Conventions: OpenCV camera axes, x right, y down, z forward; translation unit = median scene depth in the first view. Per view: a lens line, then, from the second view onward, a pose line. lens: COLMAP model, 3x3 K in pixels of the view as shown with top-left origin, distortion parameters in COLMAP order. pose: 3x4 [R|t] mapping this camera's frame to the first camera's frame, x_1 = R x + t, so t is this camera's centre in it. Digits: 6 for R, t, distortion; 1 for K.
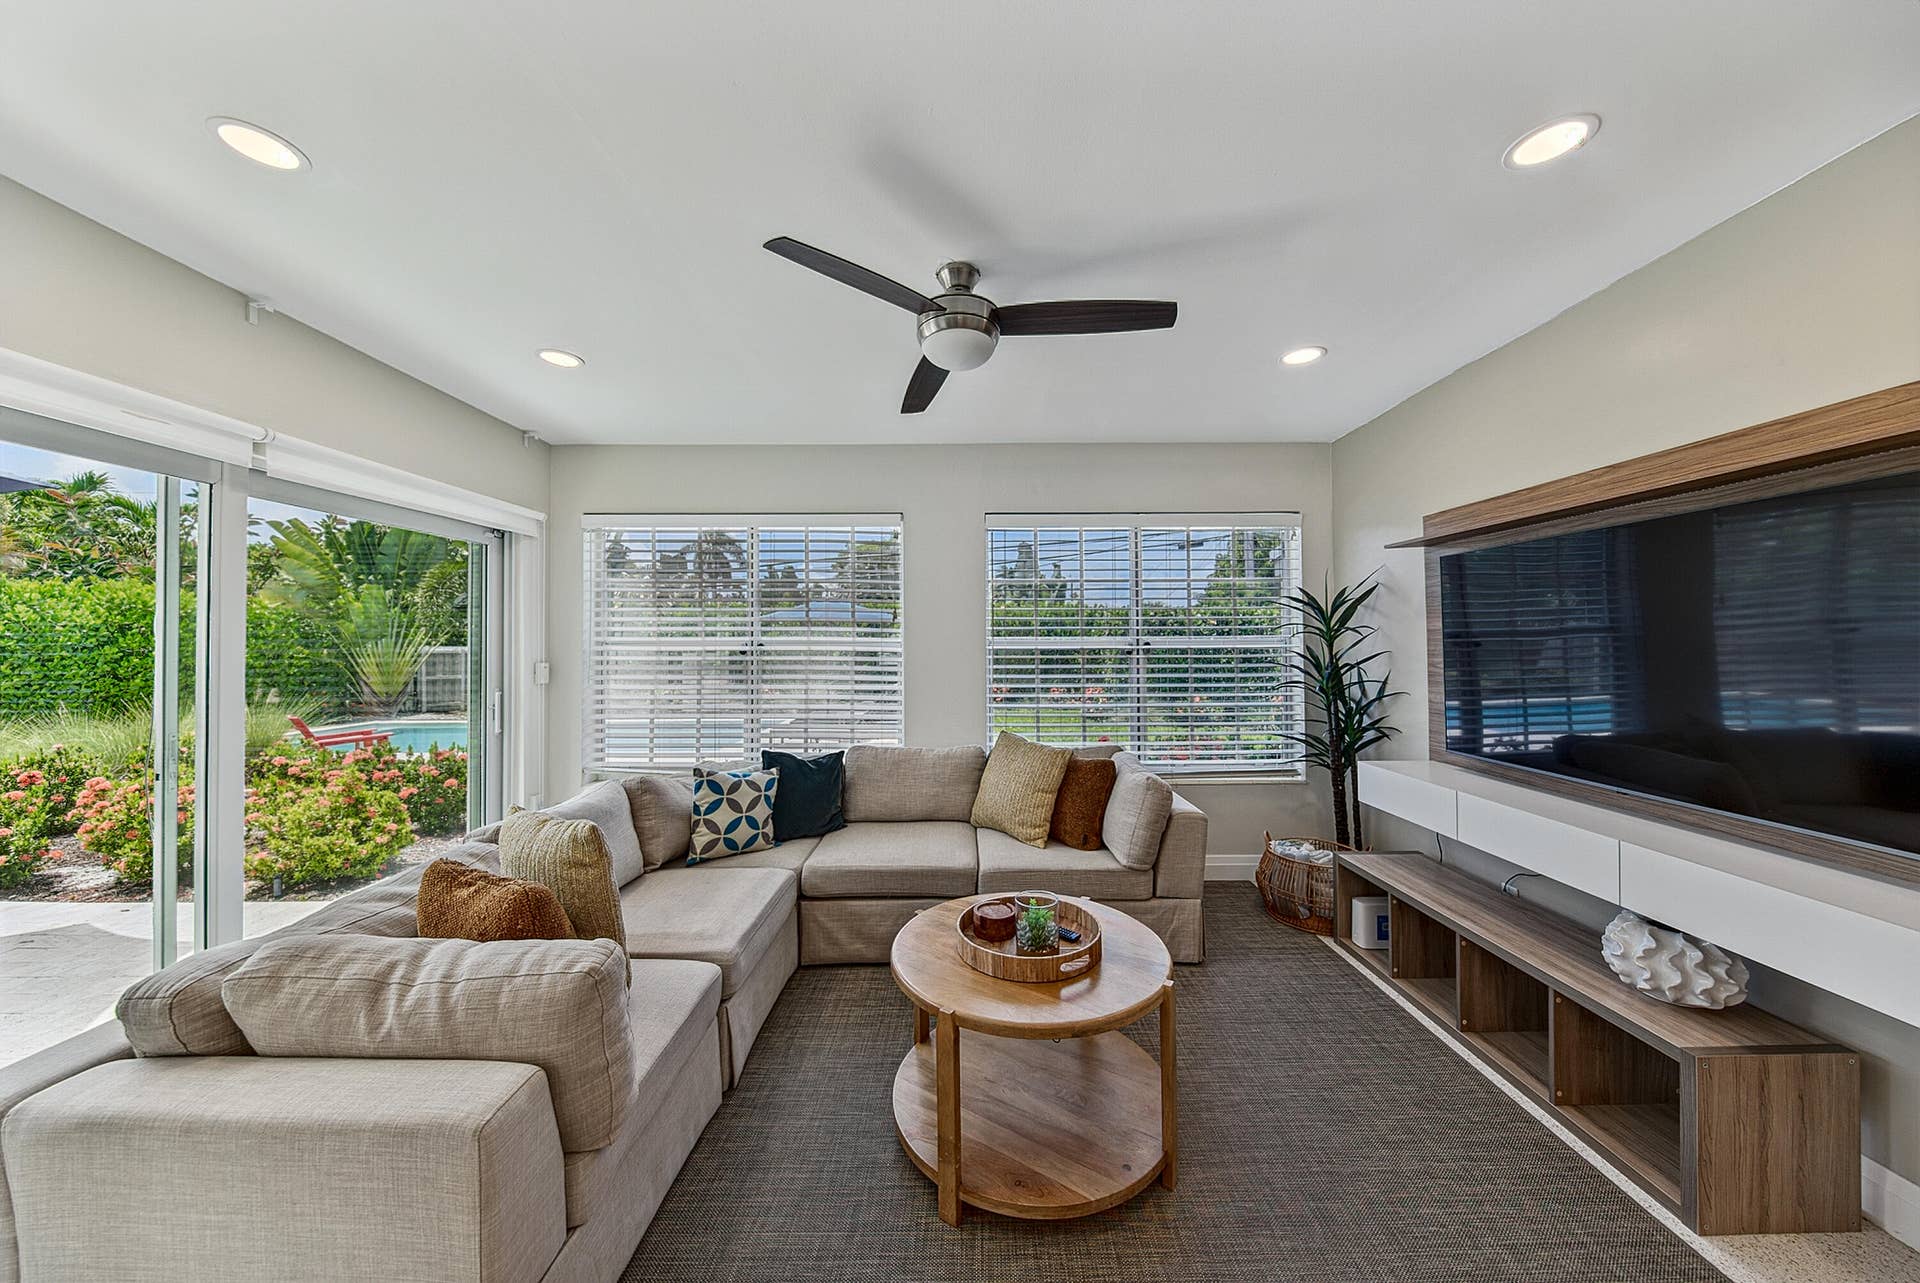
lens RADIAL K [[642.0, 0, 952.3], [0, 642.0, 638.4], [0, 0, 1]] dist [0.000474, -0.003982]
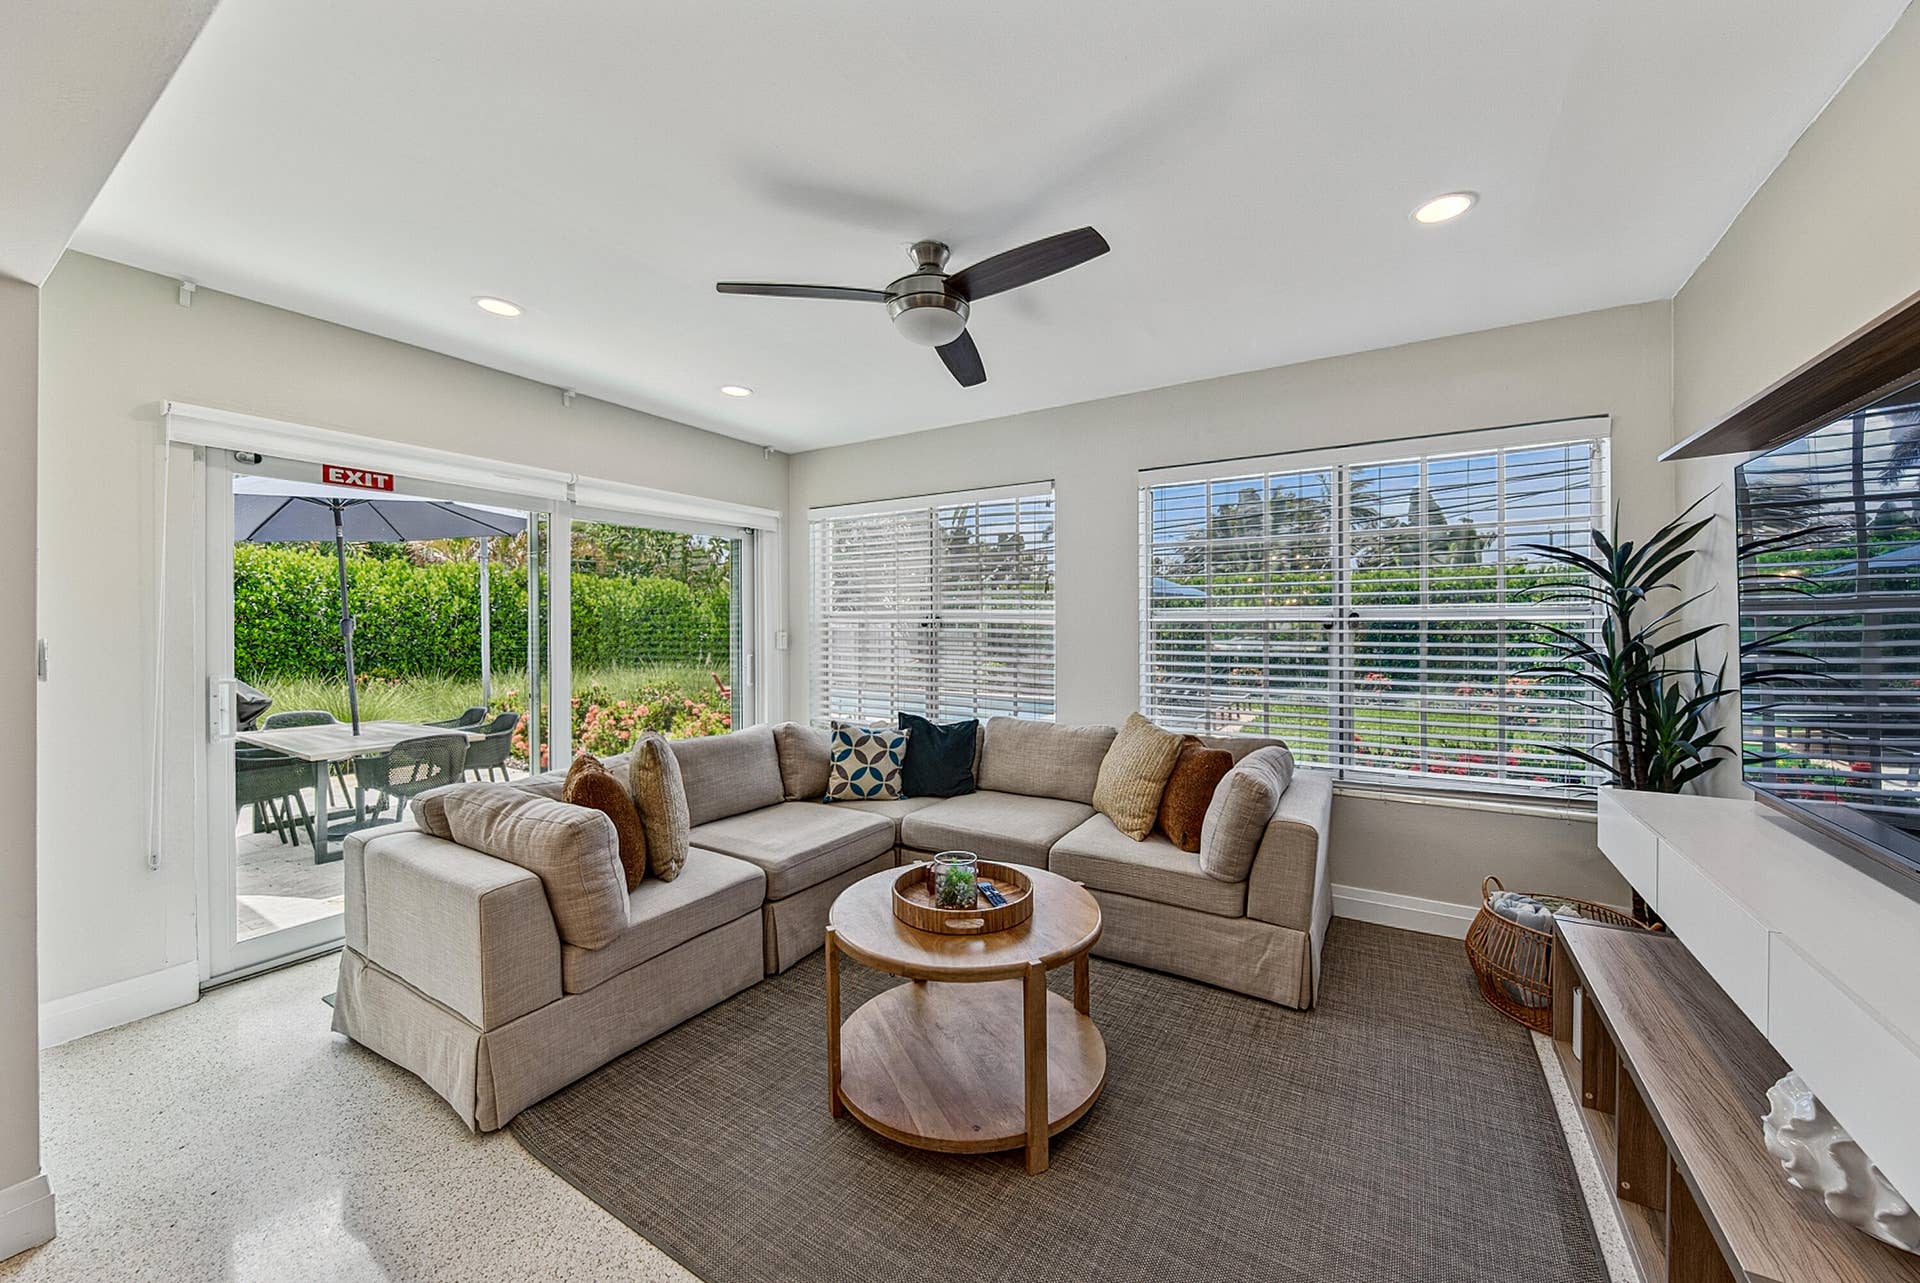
lens RADIAL K [[696.8, 0, 957.6], [0, 696.8, 631.7], [0, 0, 1]] dist [-0.002280, -0.006112]
pose [[0.850020, 0.008558, -0.526681, 0.440685], [0.001754, 0.999816, 0.019077, 0.014975], [0.526748, -0.017139, 0.849849, 0.043040]]
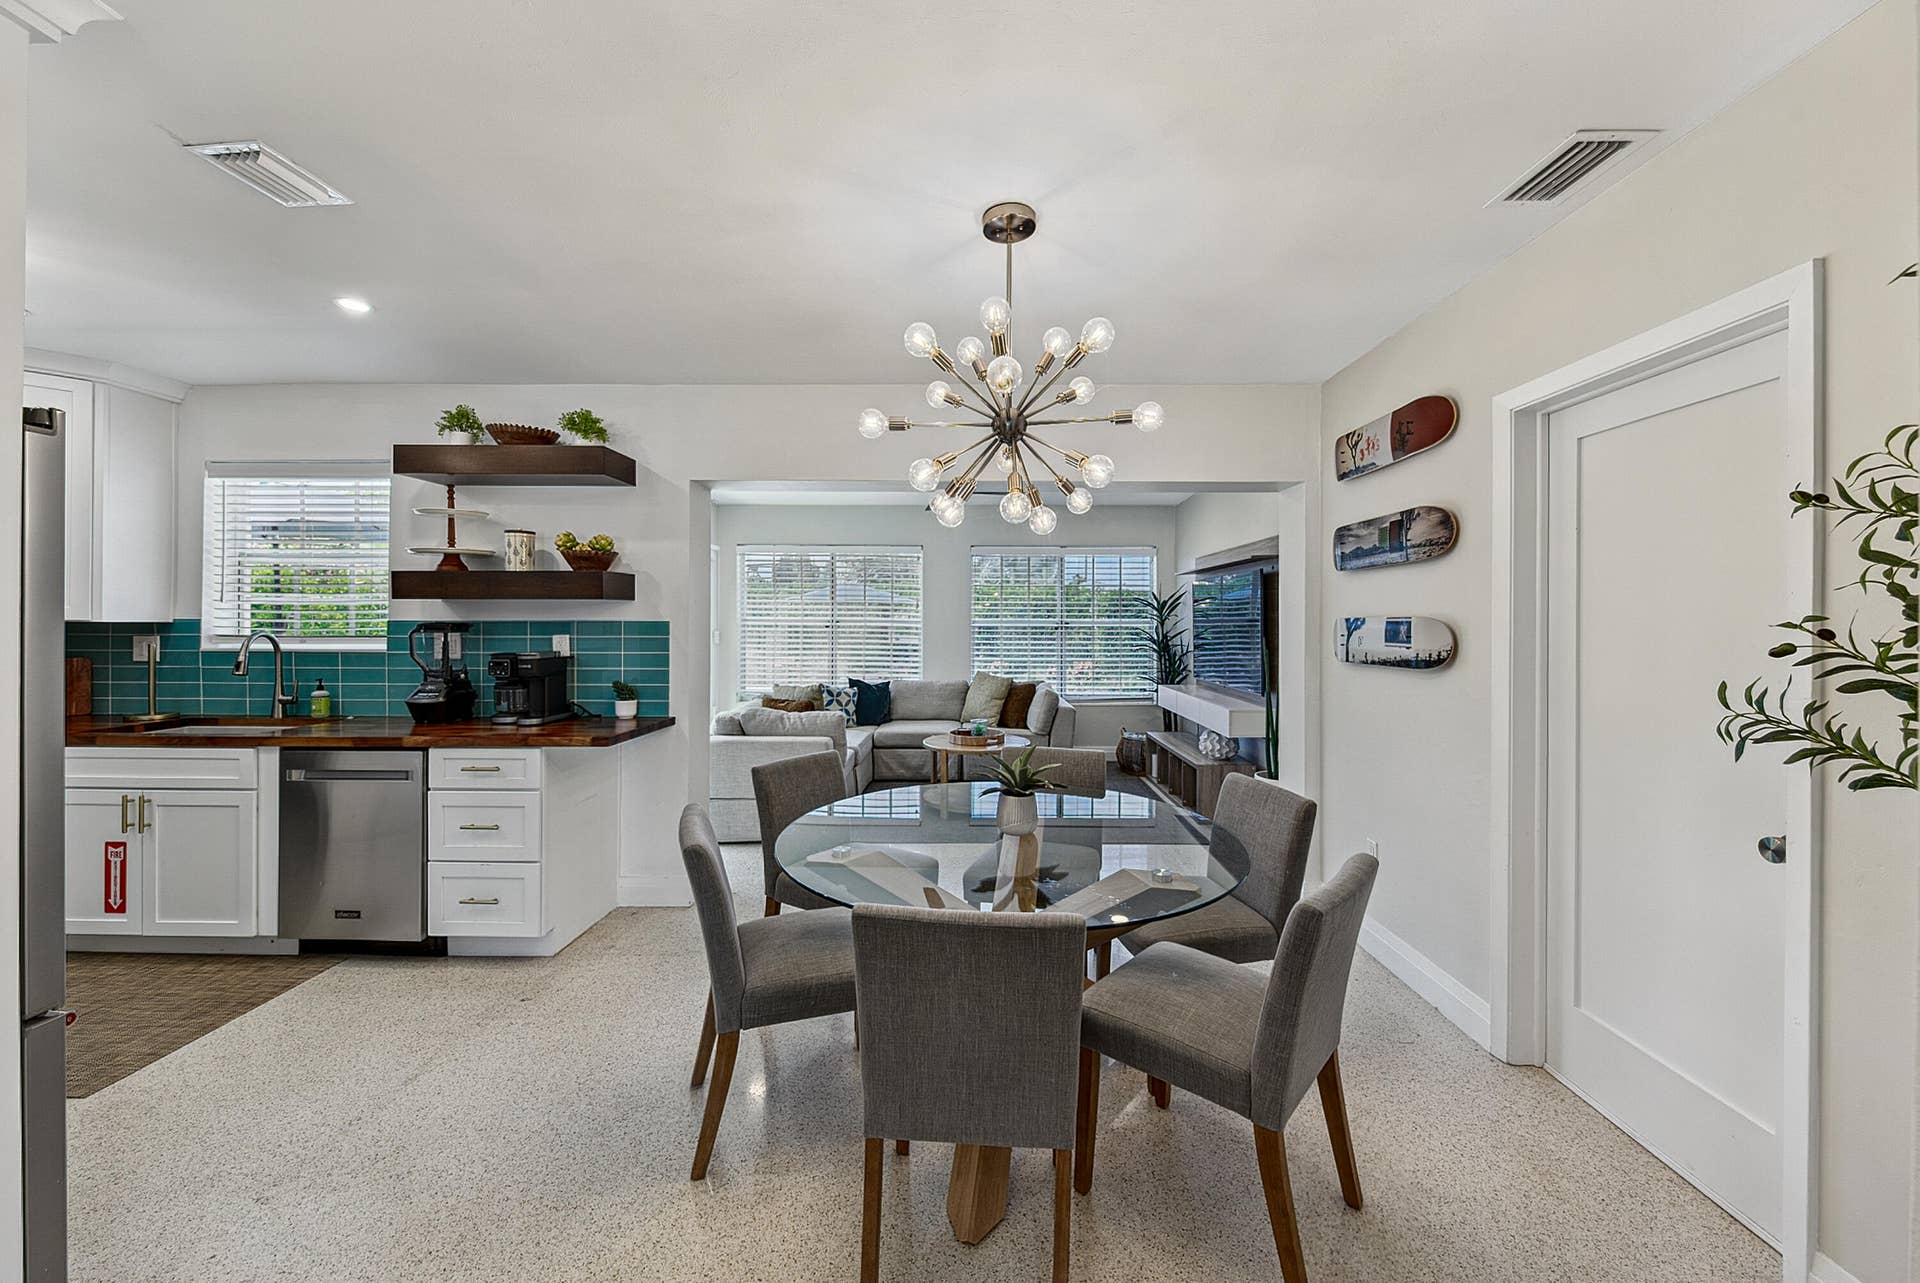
lens RADIAL K [[842.9, 0, 961.1], [0, 842.9, 626.8], [0, 0, 1]] dist [0.000991, 0.000097]
pose [[0.999956, 0.008819, 0.003113, 0.026044], [-0.008869, 0.999822, 0.016643, -0.021038], [-0.002966, -0.016670, 0.999857, -1.551384]]
